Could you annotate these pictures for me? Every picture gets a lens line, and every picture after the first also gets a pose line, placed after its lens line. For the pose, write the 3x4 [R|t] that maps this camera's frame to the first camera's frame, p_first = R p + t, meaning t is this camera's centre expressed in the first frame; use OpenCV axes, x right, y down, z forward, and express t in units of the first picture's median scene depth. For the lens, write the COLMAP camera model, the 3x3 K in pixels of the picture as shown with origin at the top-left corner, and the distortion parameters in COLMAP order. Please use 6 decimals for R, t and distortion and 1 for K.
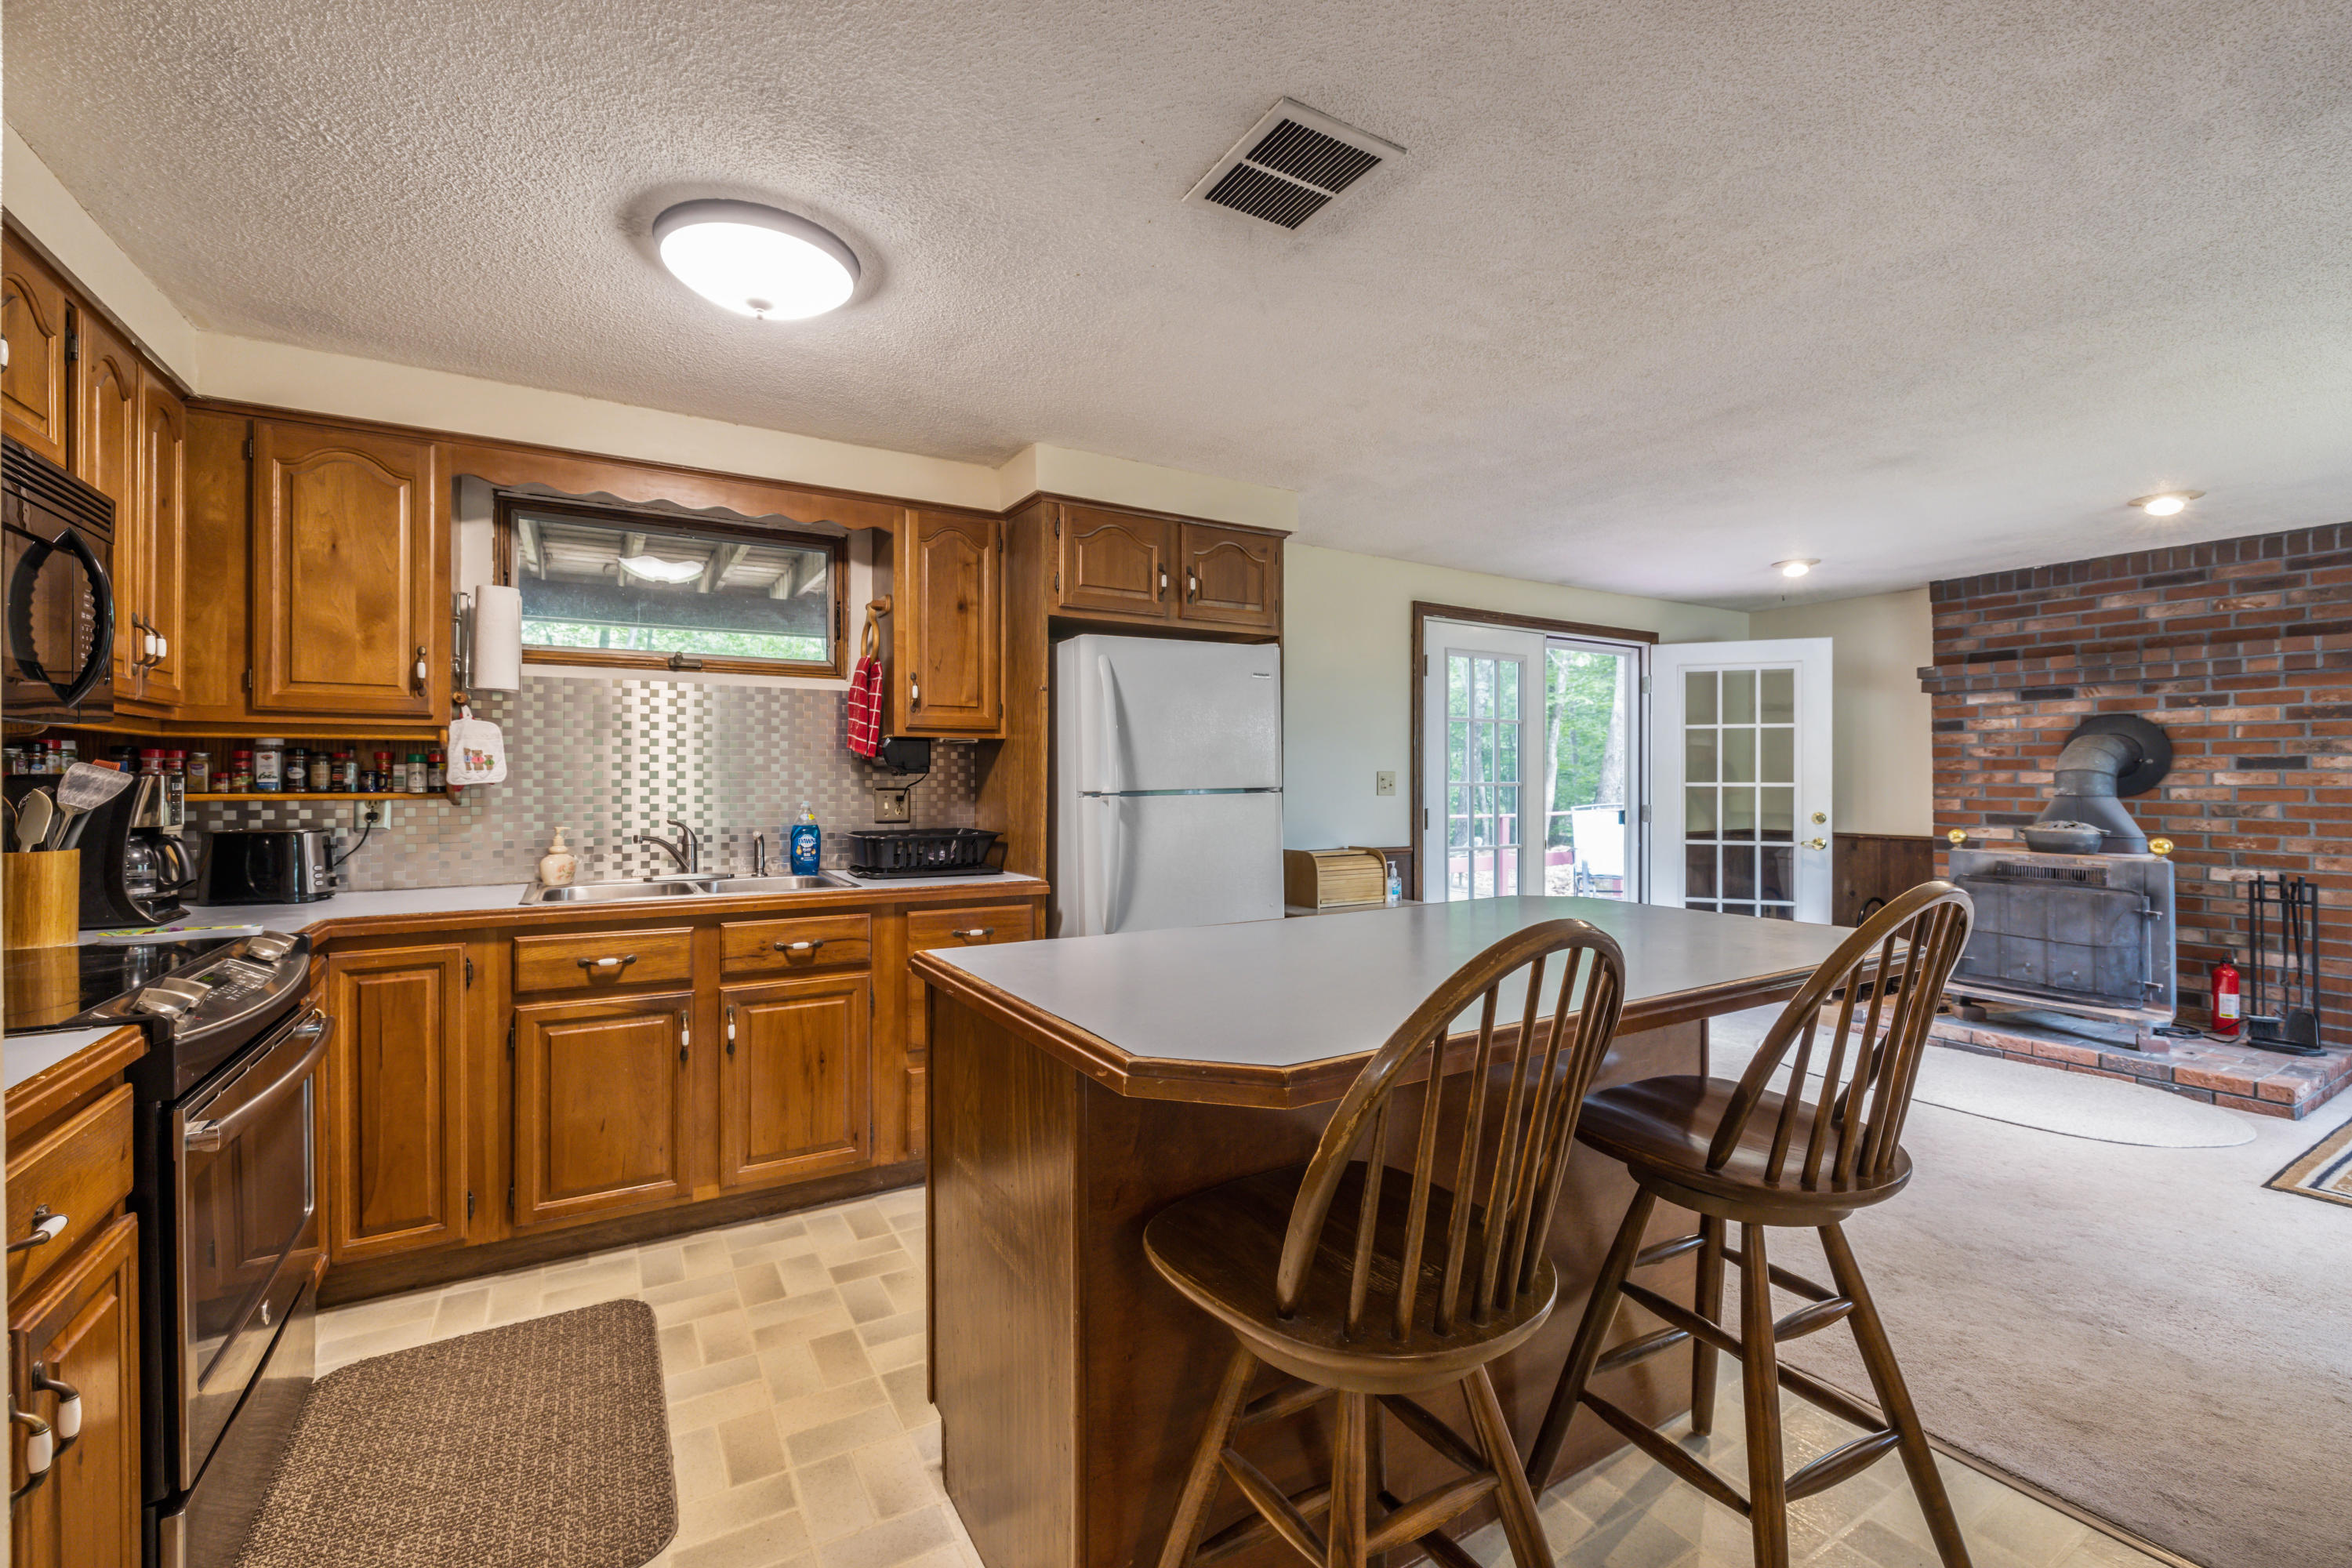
lens RADIAL K [[980.1, 0, 1163.8], [0, 980.1, 782.7], [0, 0, 1]] dist [-0.002019, -0.000153]
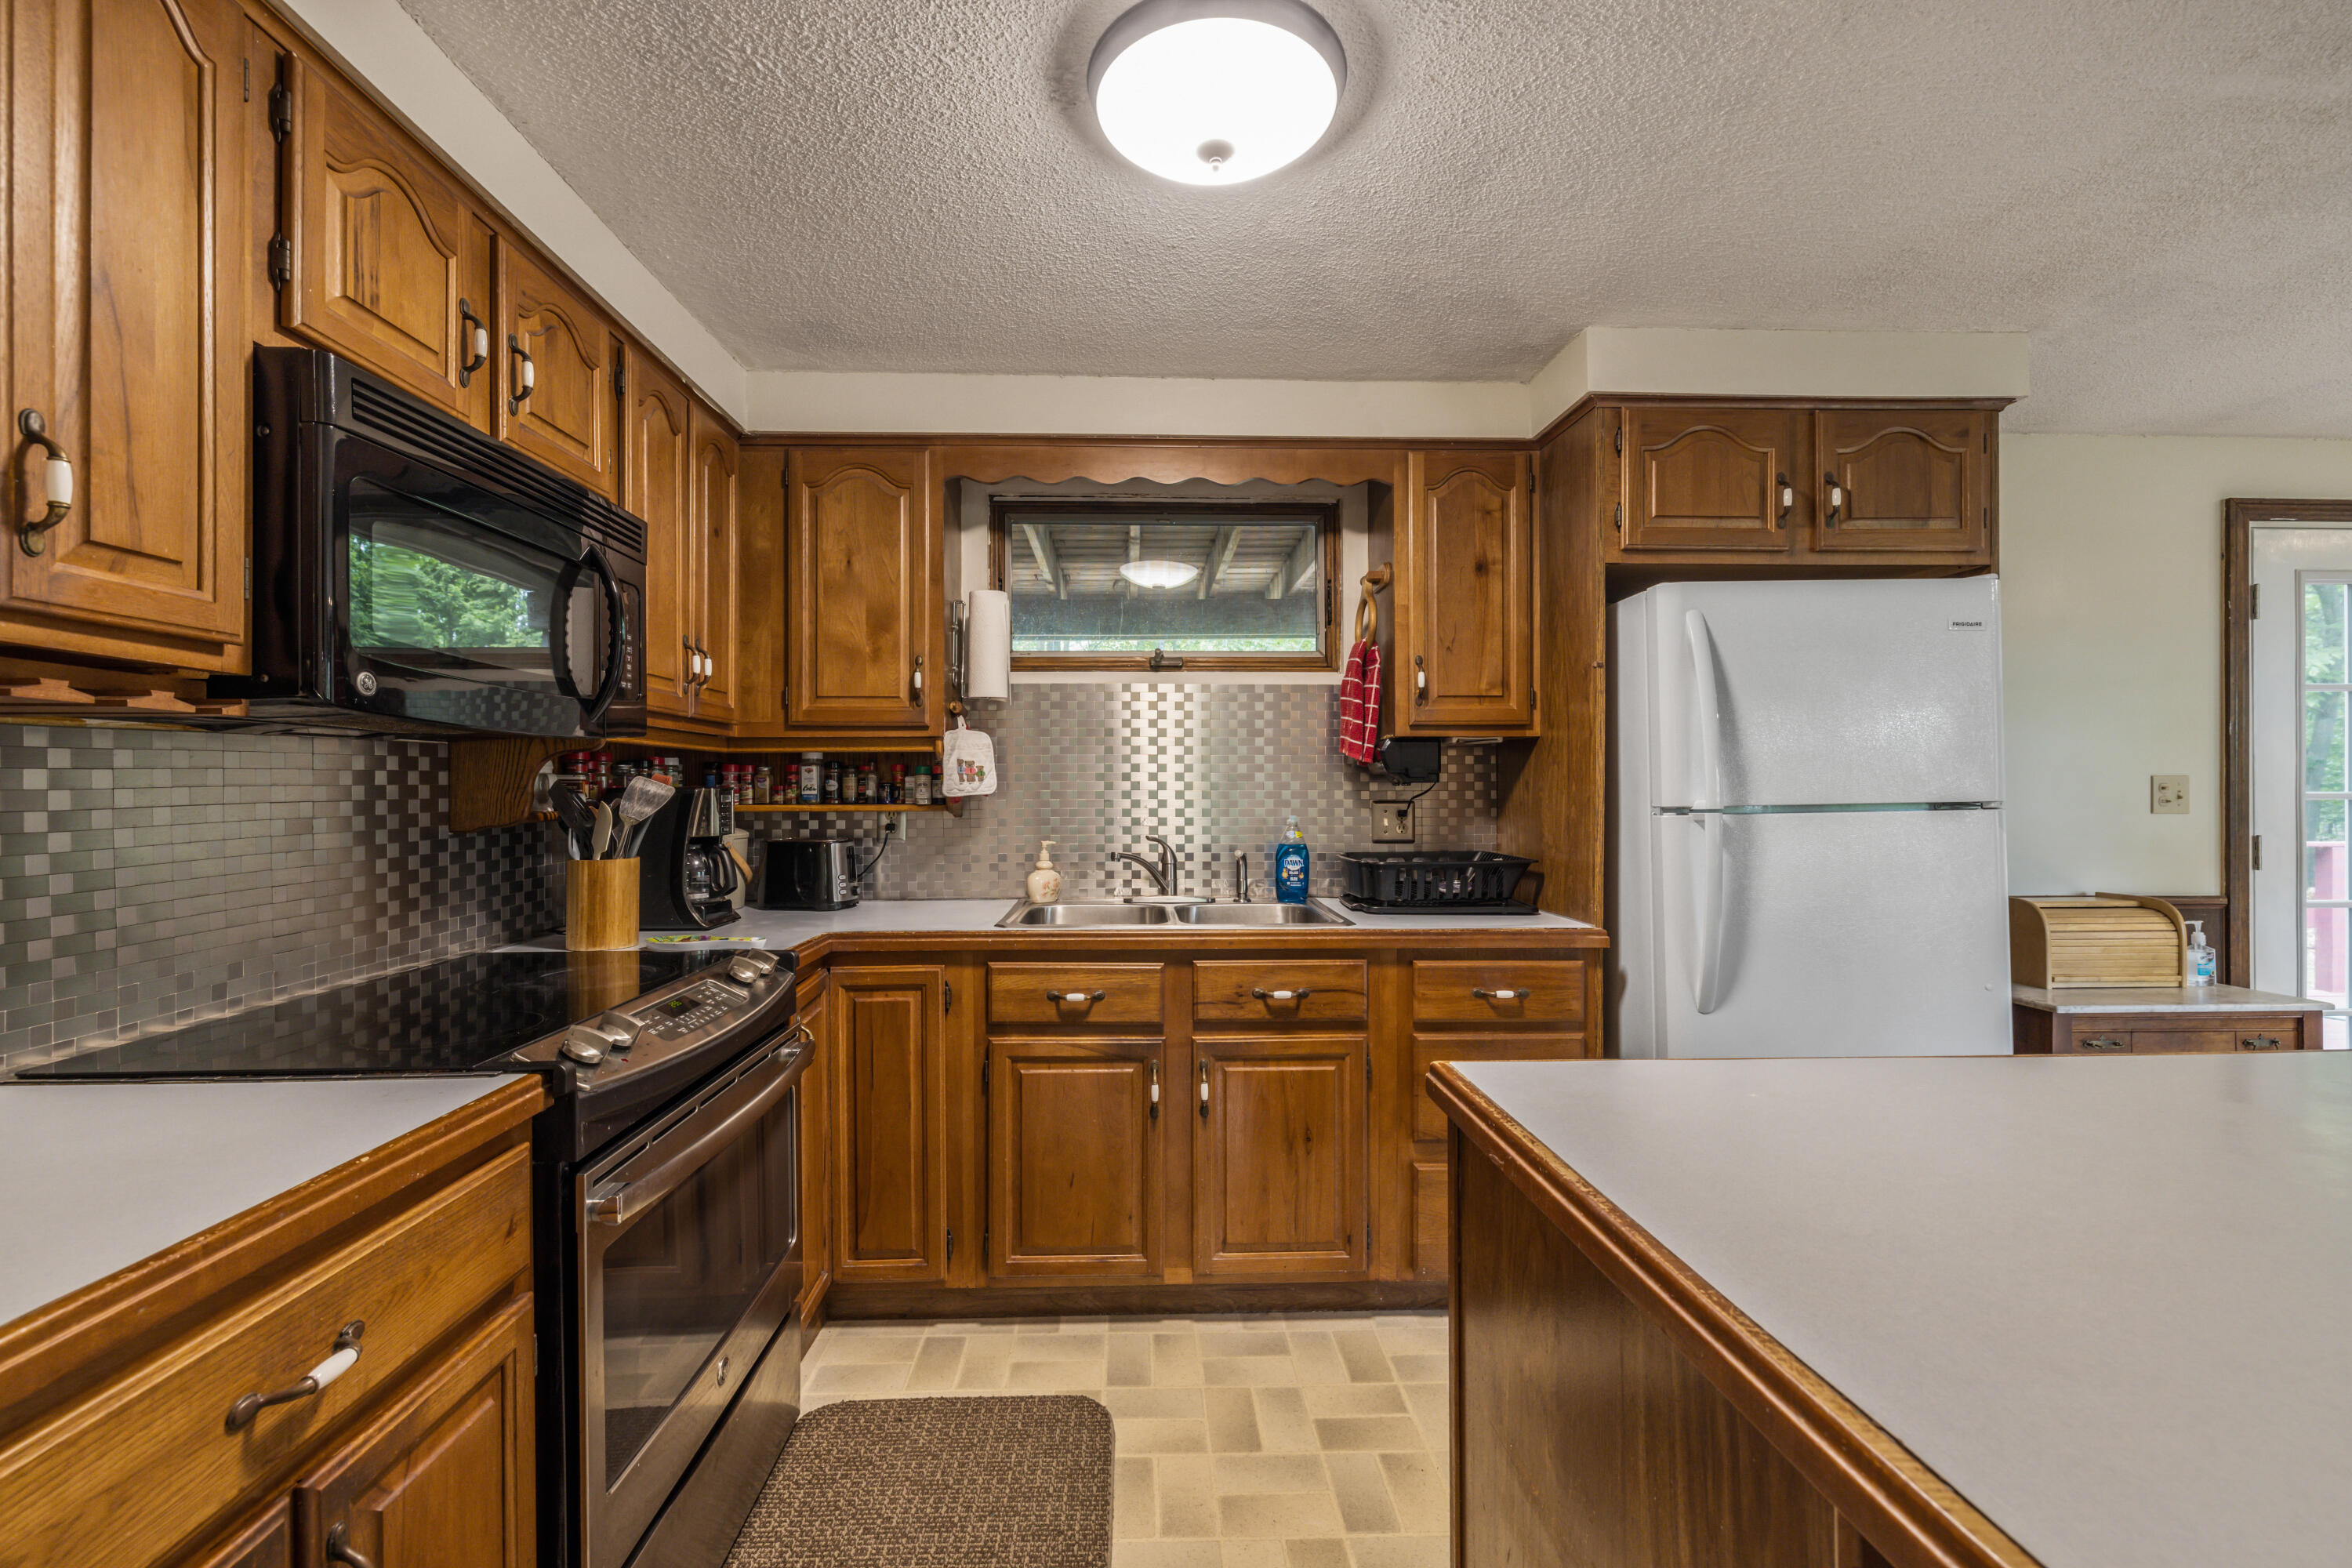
lens RADIAL K [[980.1, 0, 1163.8], [0, 980.1, 782.7], [0, 0, 1]] dist [-0.002019, -0.000153]
pose [[0.878106, -0.005735, -0.478432, -0.066701], [0.000809, 0.999945, -0.010501, -0.001345], [0.478466, 0.008833, 0.878062, 0.236129]]
